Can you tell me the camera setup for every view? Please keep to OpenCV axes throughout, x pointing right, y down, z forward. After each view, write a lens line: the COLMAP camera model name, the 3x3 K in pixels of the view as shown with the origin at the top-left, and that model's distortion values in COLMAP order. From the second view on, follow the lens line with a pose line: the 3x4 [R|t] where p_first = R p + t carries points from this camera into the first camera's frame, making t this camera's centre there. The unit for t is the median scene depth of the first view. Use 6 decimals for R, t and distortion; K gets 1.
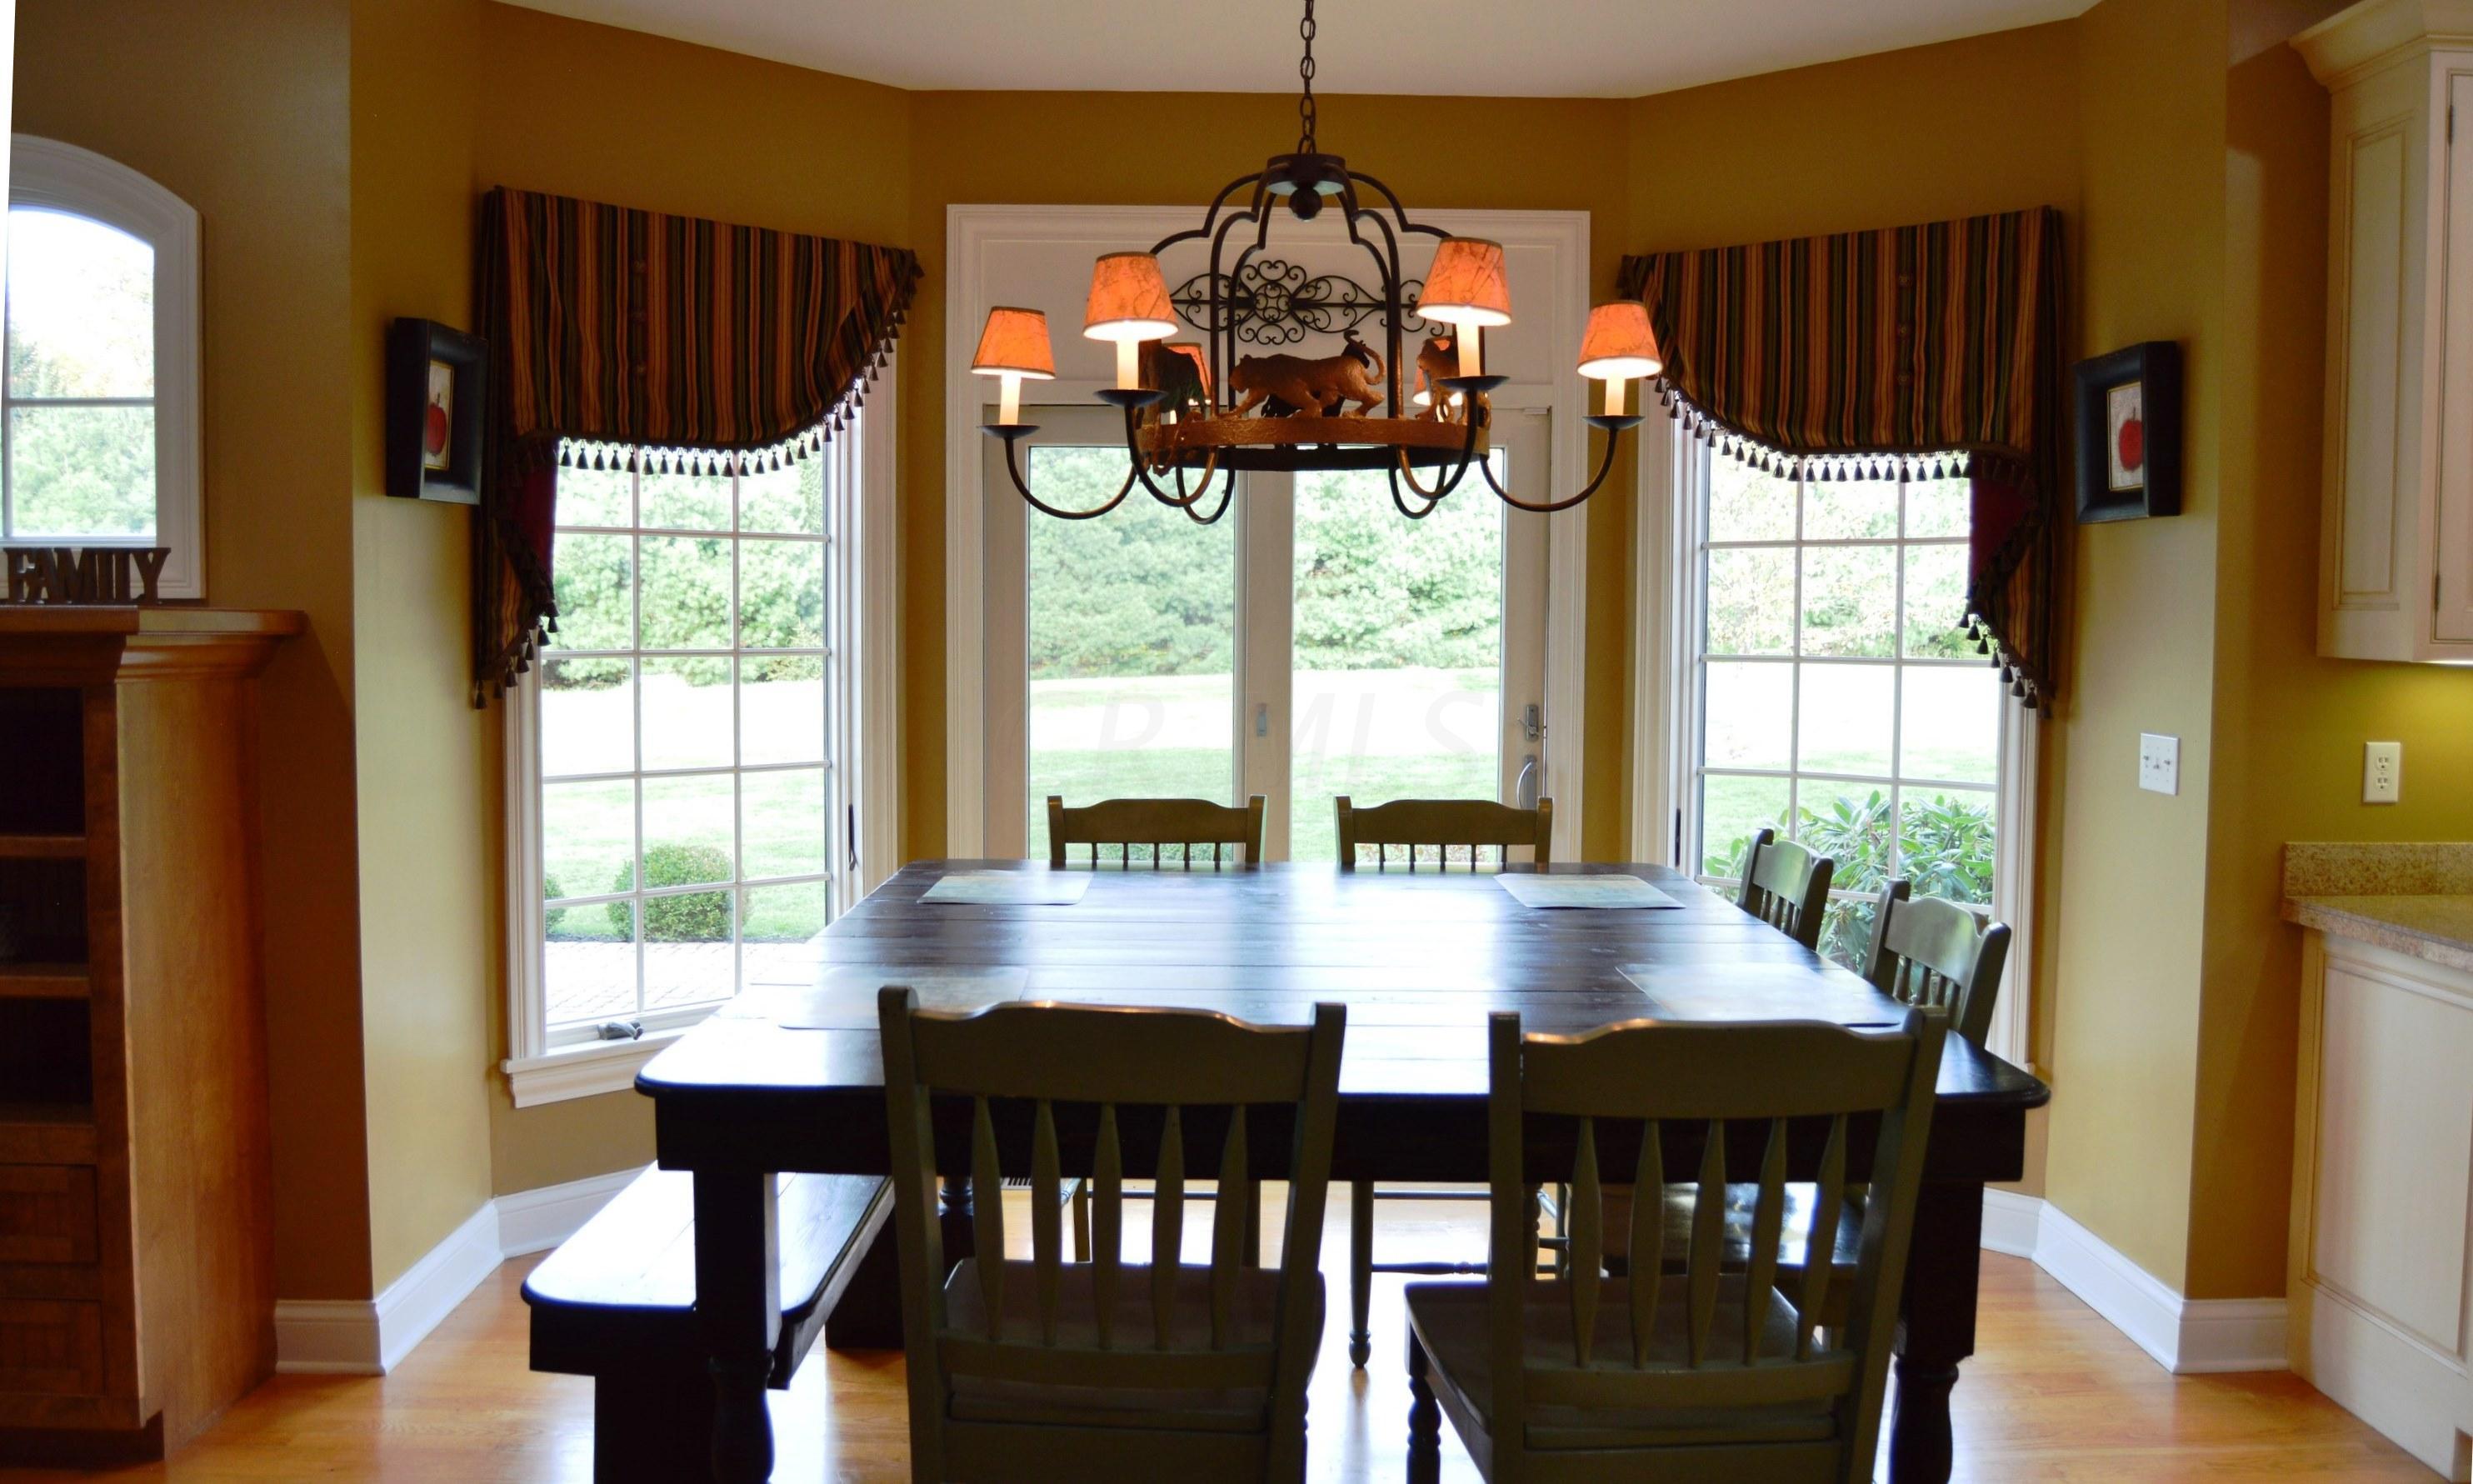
lens RADIAL K [[2005.6, 0, 1239.2], [0, 2005.6, 738.2], [0, 0, 1]] dist [-0.093577, 0.037921]
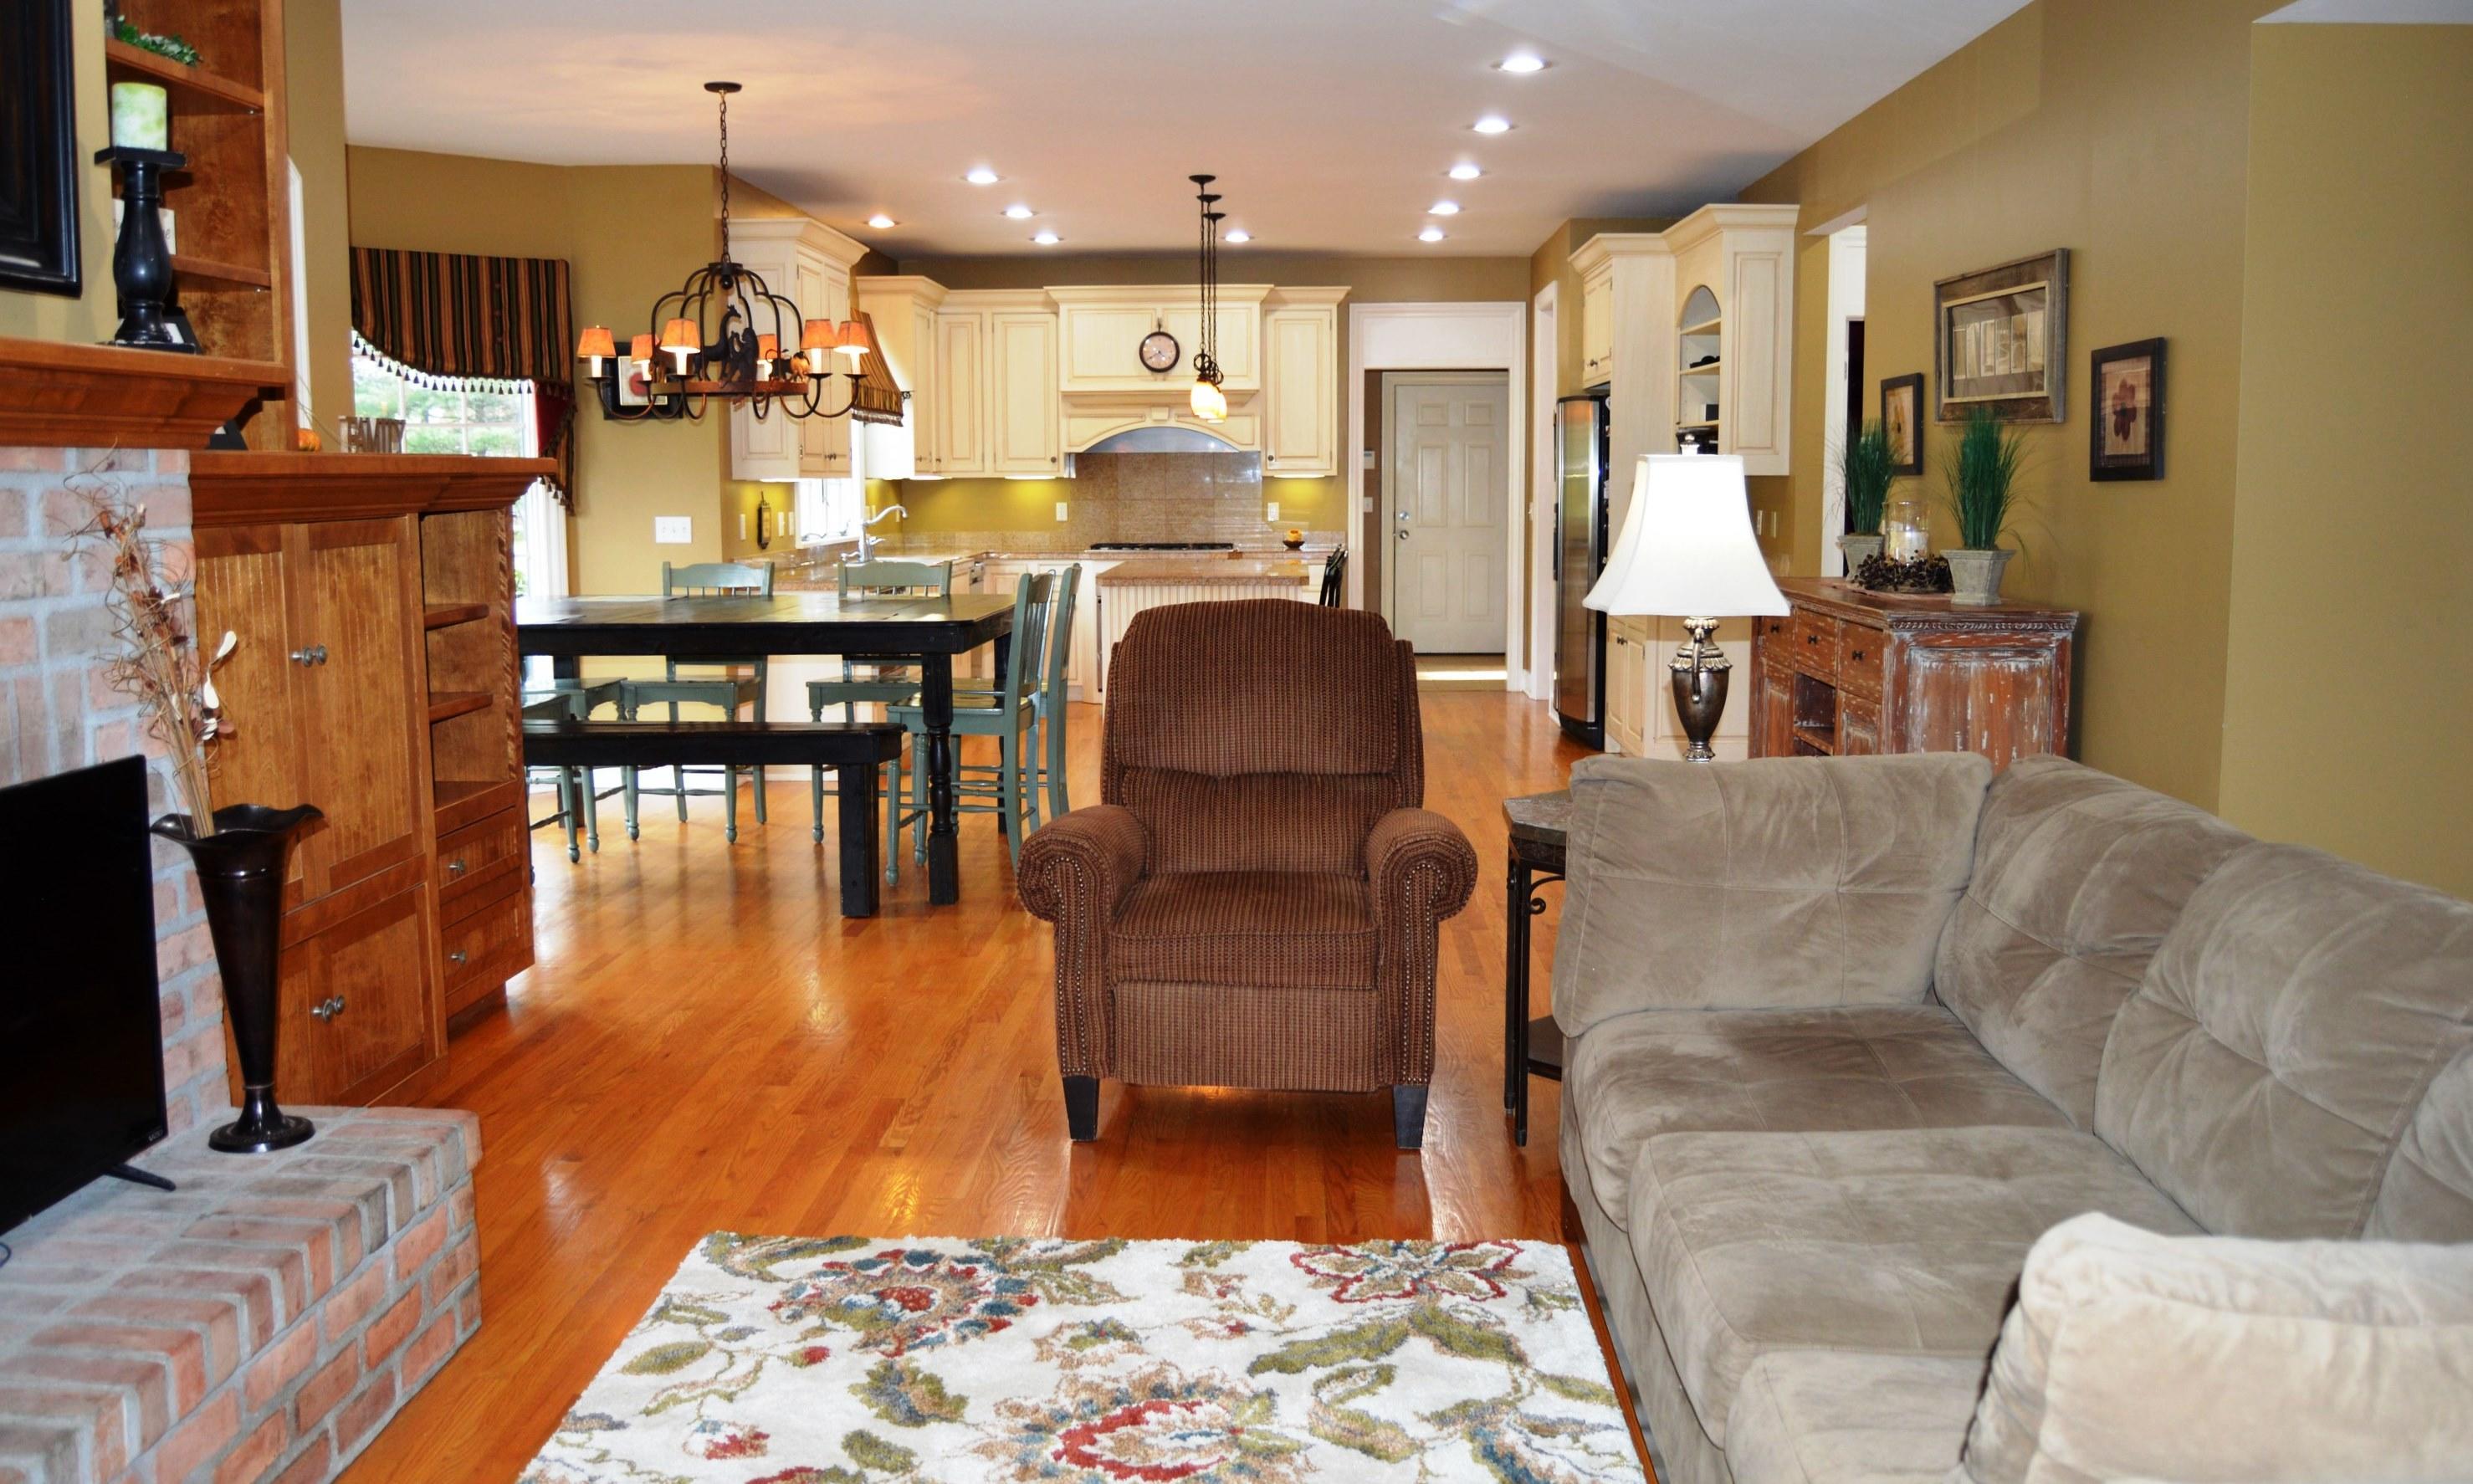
lens RADIAL K [[2005.5, 0, 1240.1], [0, 2005.5, 735.5], [0, 0, 1]] dist [-0.093577, 0.037921]
pose [[0.049057, -0.134815, 0.989656, -1.796824], [0.066052, 0.989117, 0.131468, -0.011097], [-0.996610, 0.058920, 0.057428, 0.253975]]
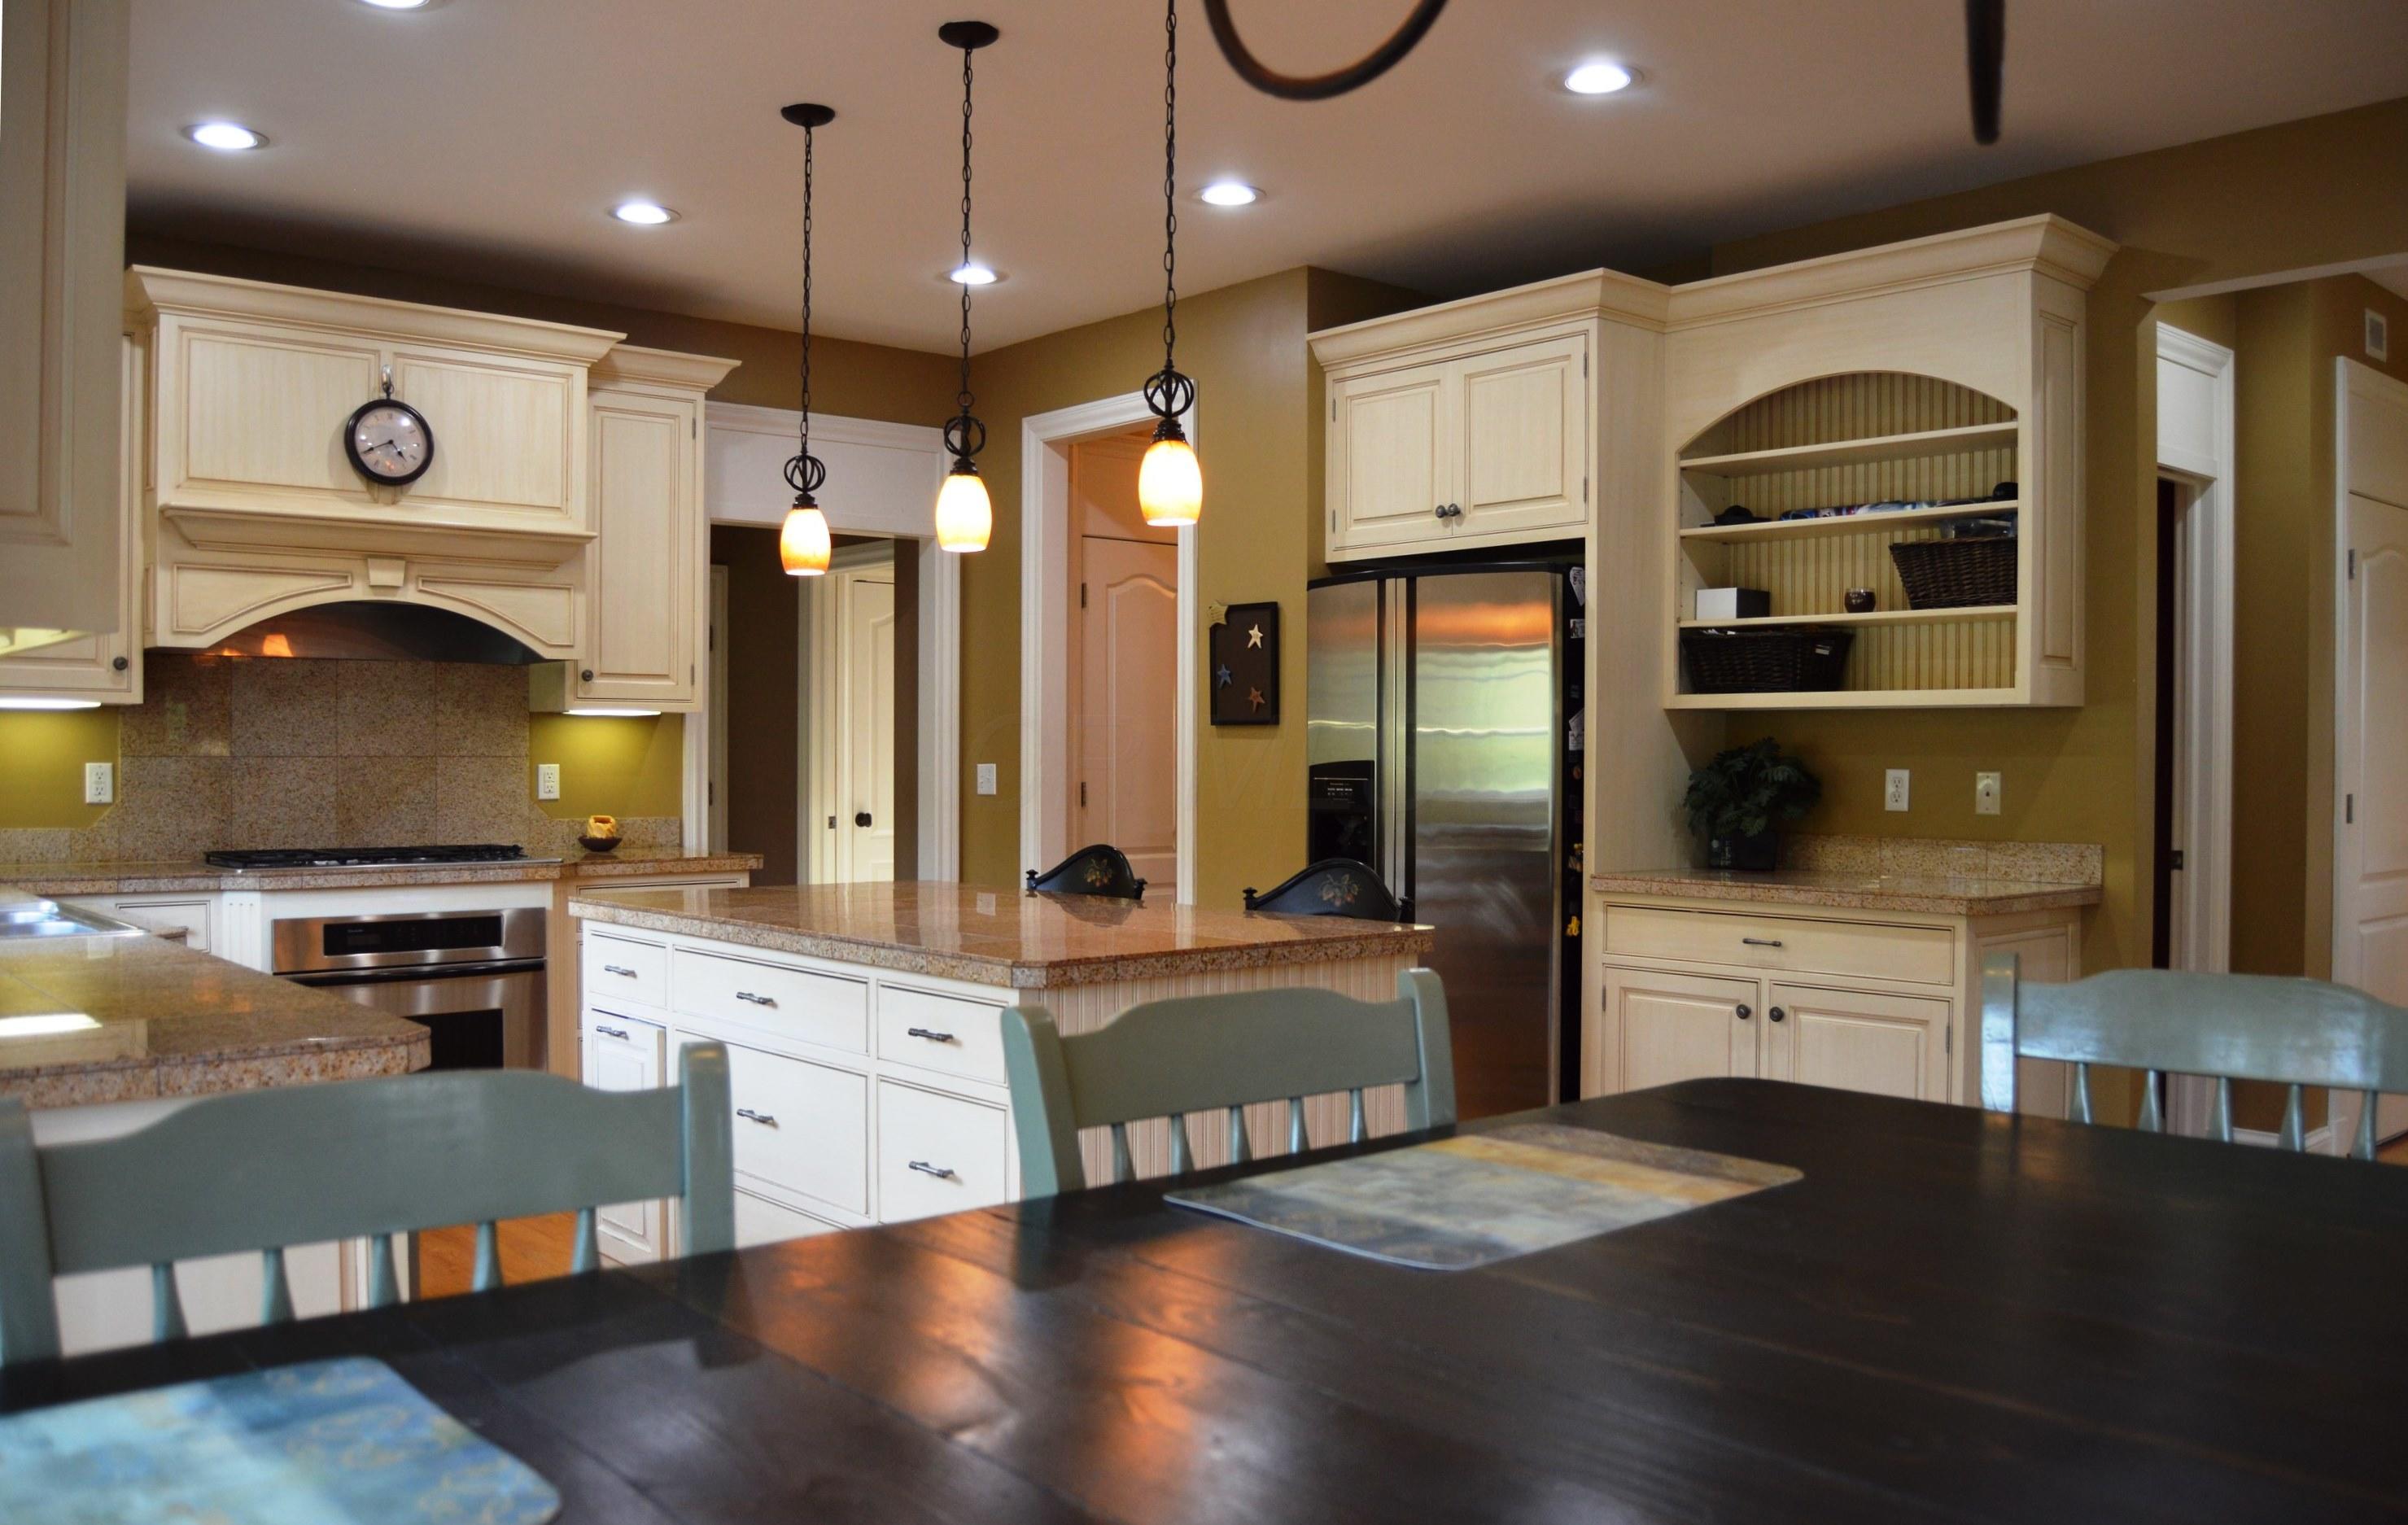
lens RADIAL K [[1959.3, 0, 1197.9], [0, 1959.3, 772.3], [0, 0, 1]] dist [-0.053251, -0.003546]
pose [[-0.636699, -0.016284, 0.770941, -0.078034], [0.039313, 0.997791, 0.053543, -0.012666], [-0.770110, 0.064399, -0.634652, 1.000330]]
